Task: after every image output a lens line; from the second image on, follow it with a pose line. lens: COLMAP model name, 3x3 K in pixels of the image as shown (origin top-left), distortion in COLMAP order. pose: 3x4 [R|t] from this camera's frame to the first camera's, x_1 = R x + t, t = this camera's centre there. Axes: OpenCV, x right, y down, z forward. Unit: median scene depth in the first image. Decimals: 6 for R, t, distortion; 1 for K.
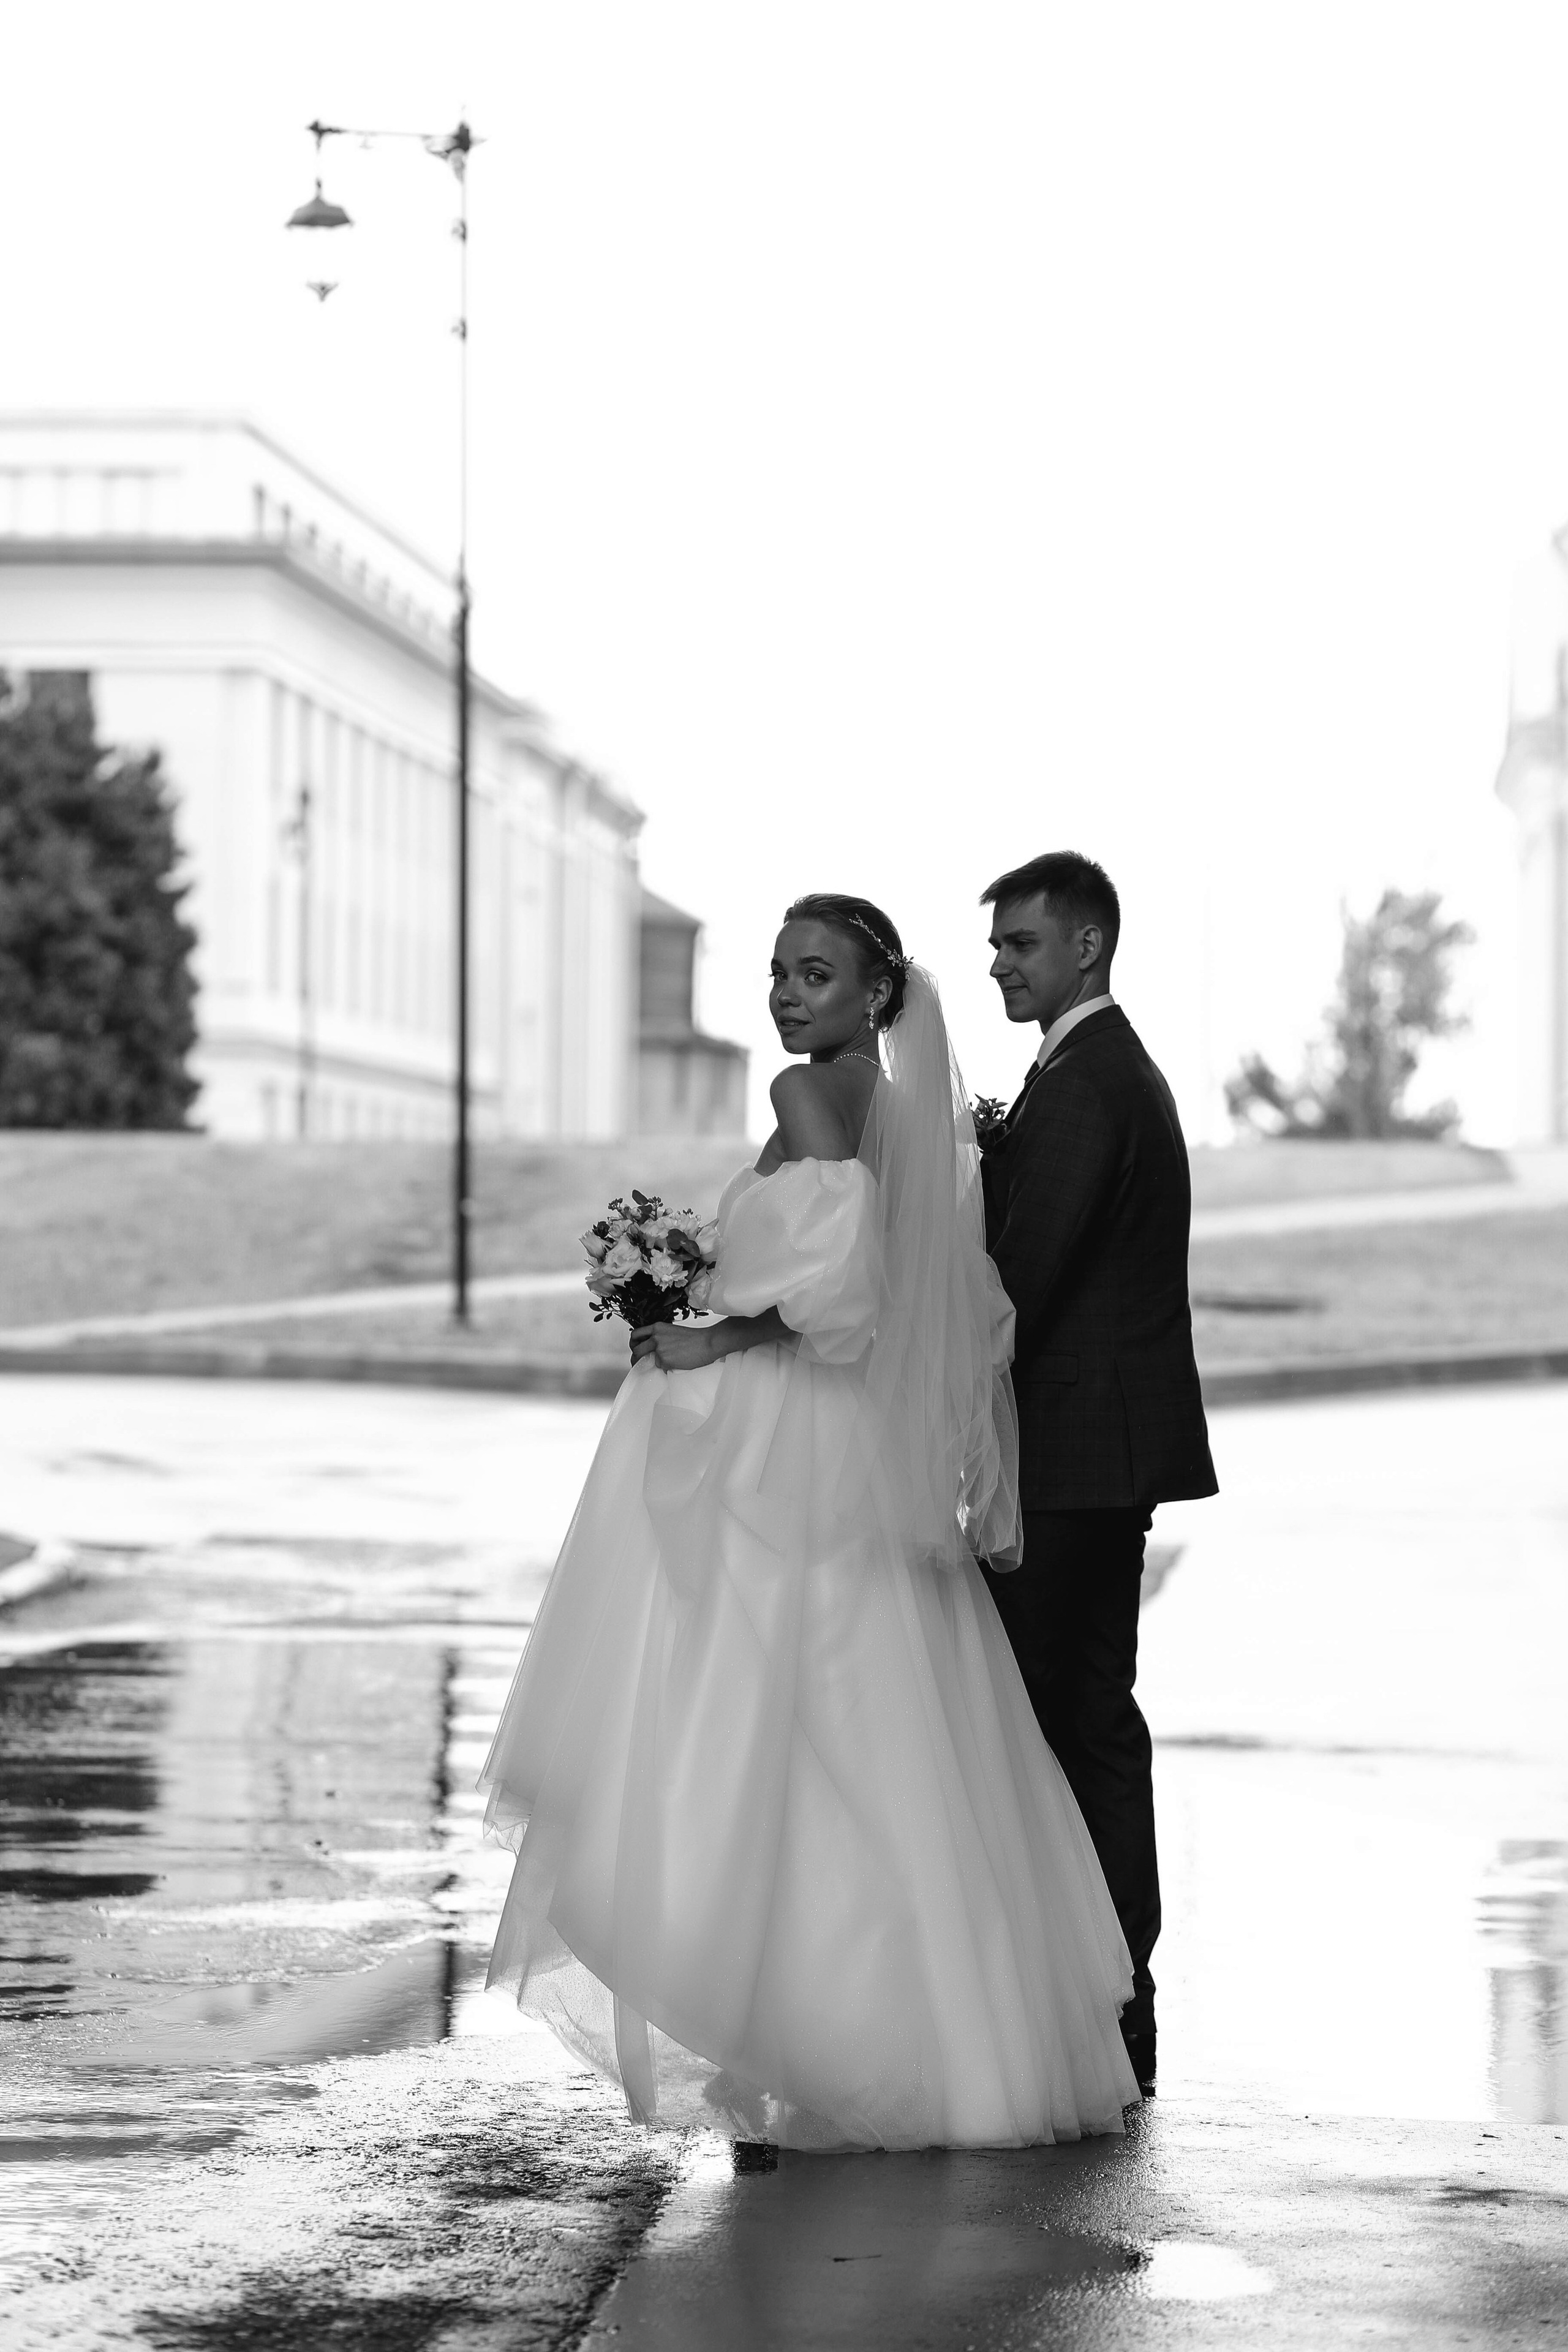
lens RADIAL K [[6727.7, 0, 784.3], [0, 6727.7, 1176.4], [0, 0, 1]] dist [-0.132381, 0.000000]
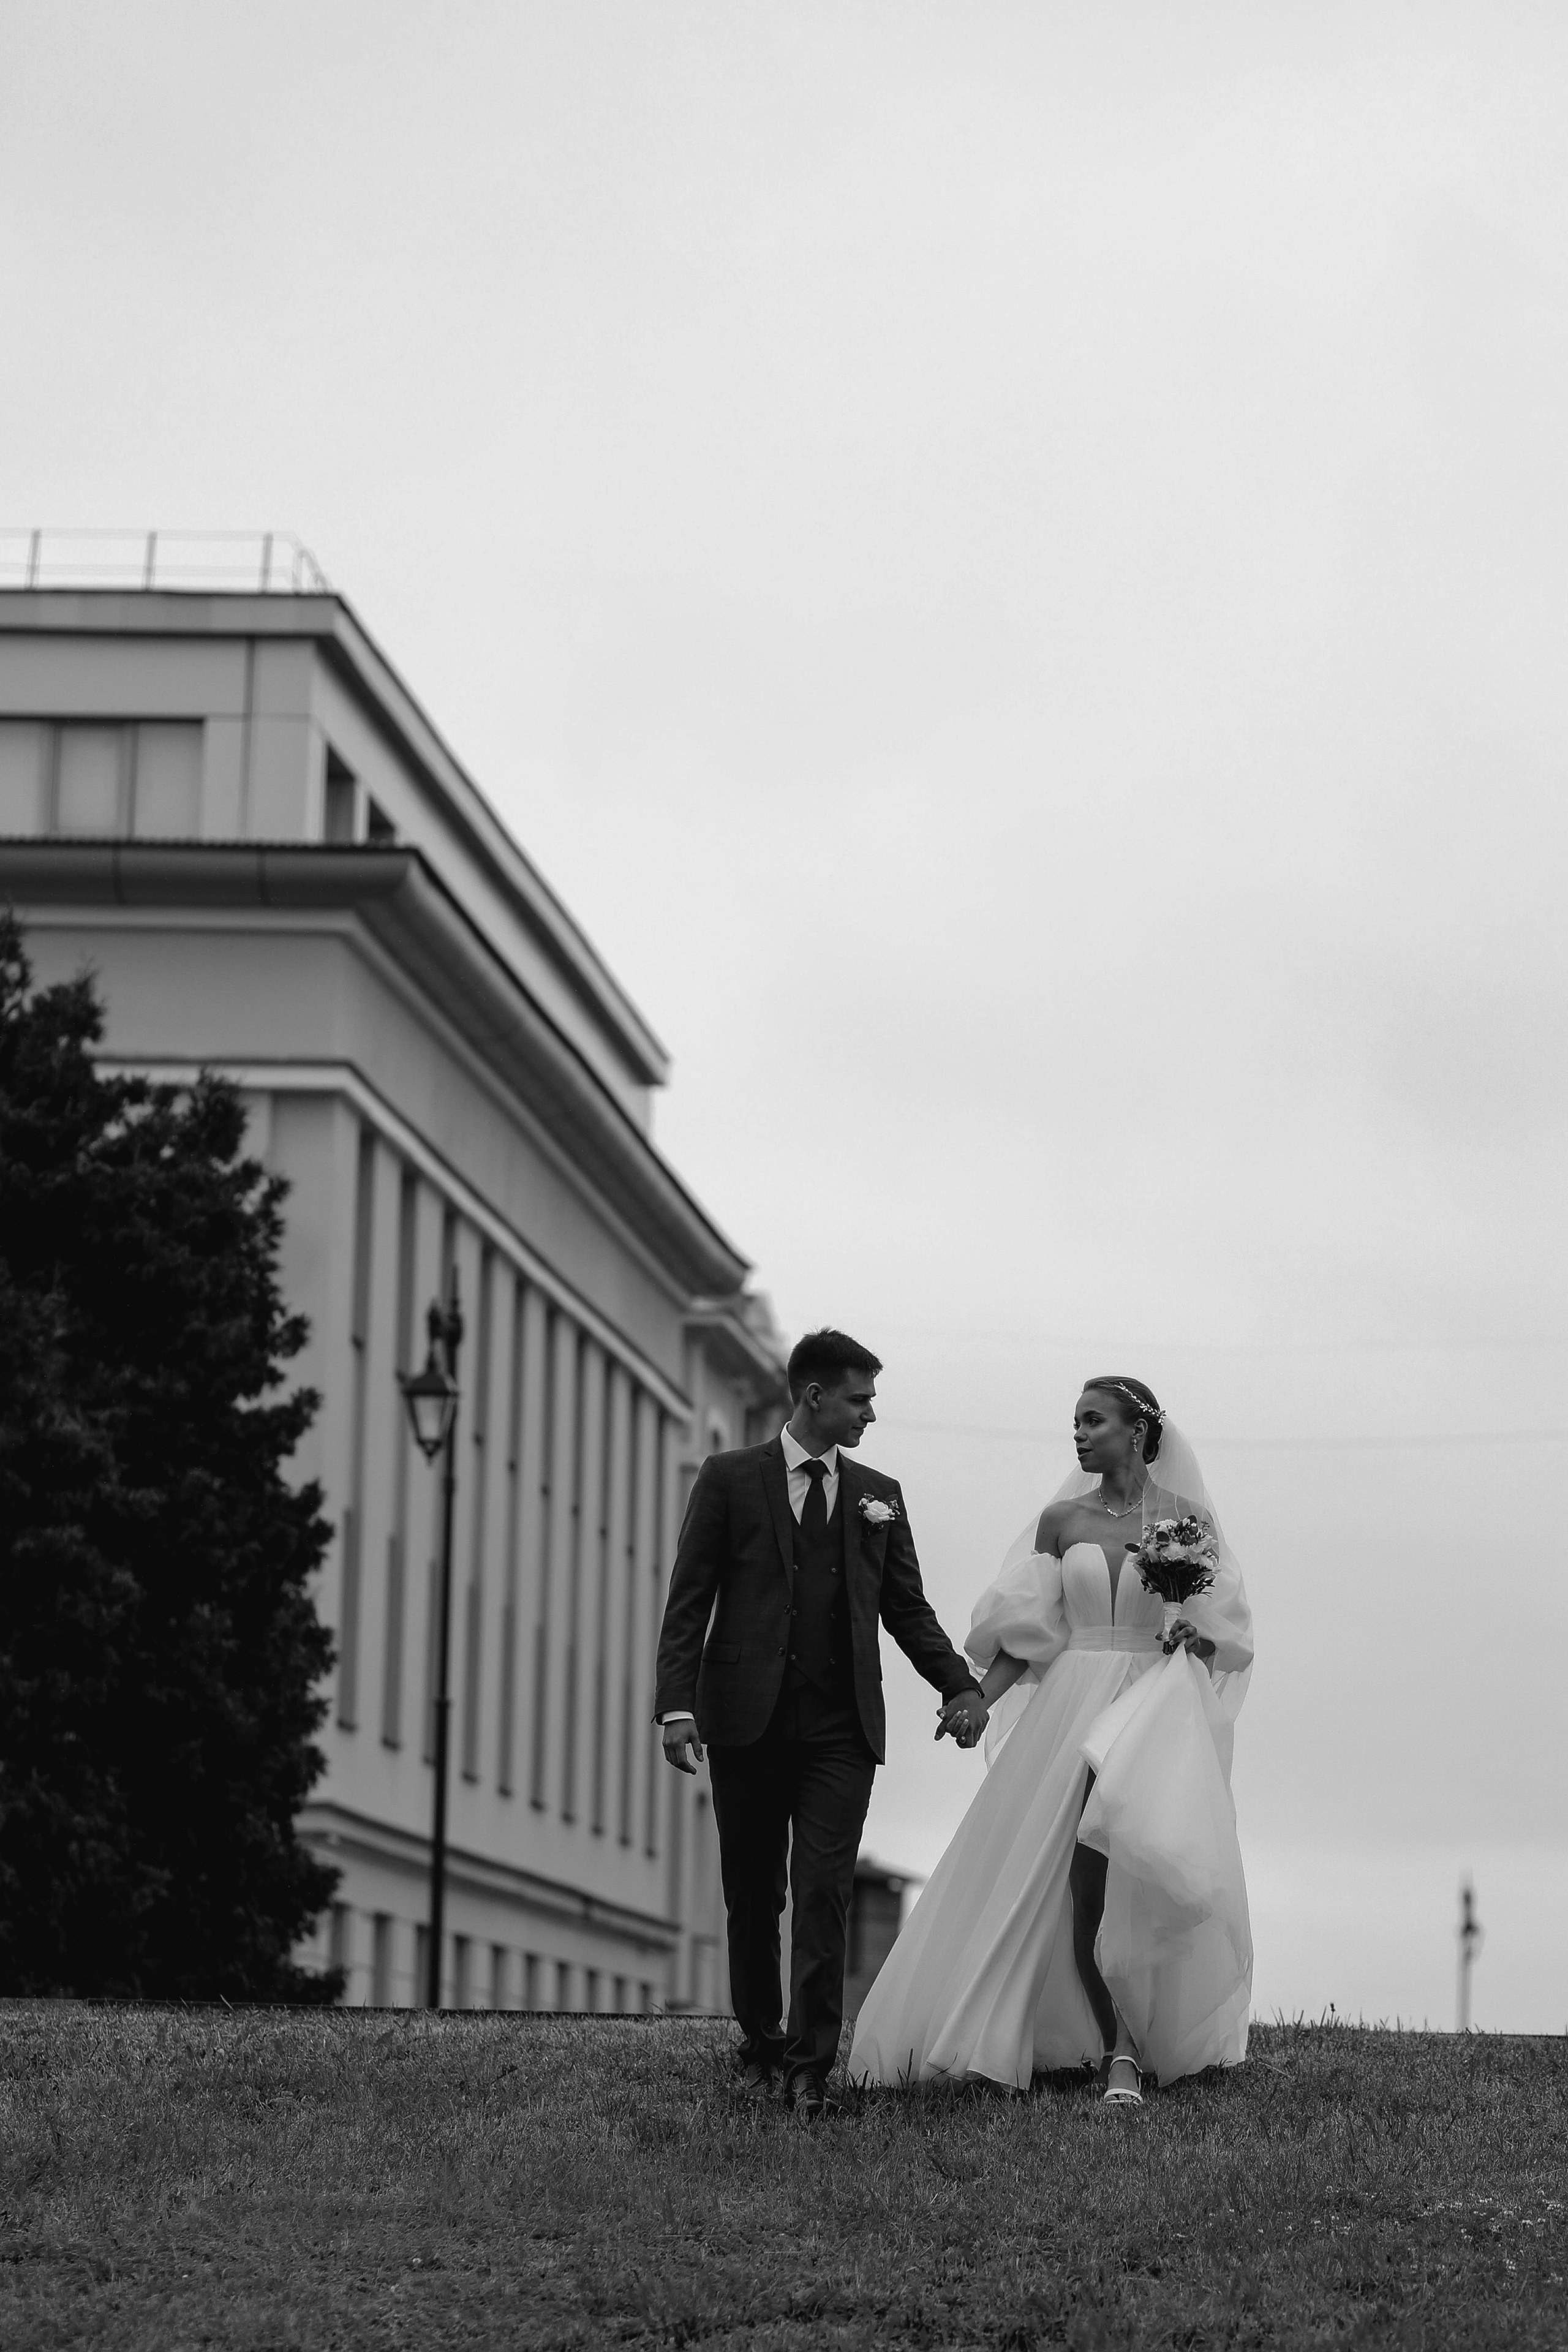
lens RADIAL K [[6727.7, 0, 784.1], [0, 6727.7, 1175.0], [0, 0, 1]] dist [-0.132381, 0.000000]
pose [[0.999152, 0.019635, 0.036203, -0.065297], [-0.014660, 0.991024, -0.132881, -0.002046], [-0.038487, 0.132237, 0.990471, 0.510652]]
